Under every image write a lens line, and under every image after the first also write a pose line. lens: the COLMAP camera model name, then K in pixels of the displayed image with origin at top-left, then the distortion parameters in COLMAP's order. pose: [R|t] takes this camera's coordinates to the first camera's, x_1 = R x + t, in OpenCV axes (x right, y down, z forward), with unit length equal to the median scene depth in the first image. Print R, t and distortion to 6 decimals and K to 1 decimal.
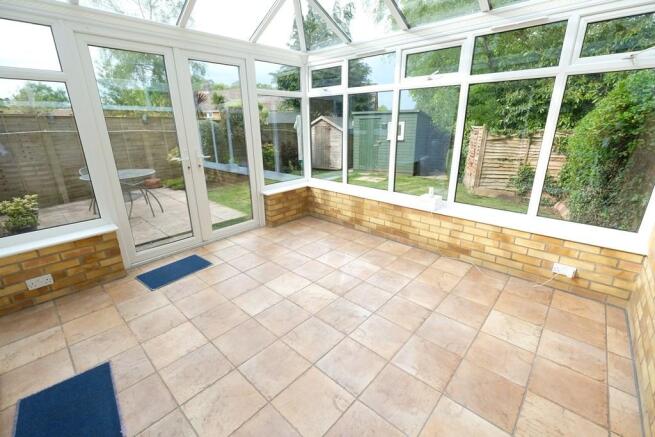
lens RADIAL K [[285.7, 0, 328.0], [0, 285.7, 217.6], [0, 0, 1]] dist [-0.003849, -0.000454]
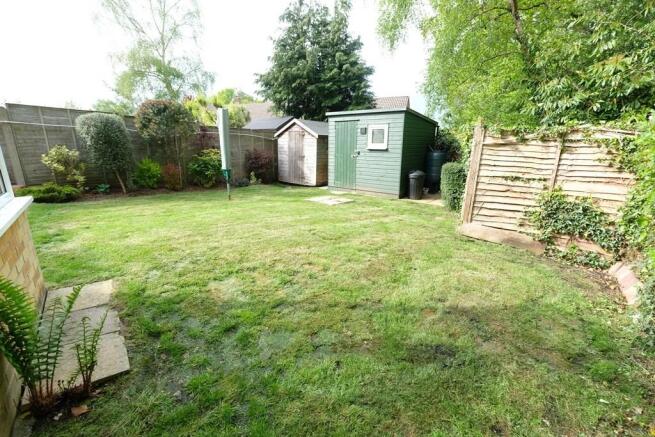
lens RADIAL K [[285.7, 0, 328.8], [0, 285.7, 216.2], [0, 0, 1]] dist [-0.003849, -0.000454]
pose [[0.987489, 0.059250, -0.146135, 0.244735], [-0.068206, 0.996039, -0.057049, -0.050247], [0.142176, 0.066303, 0.987618, 0.278528]]
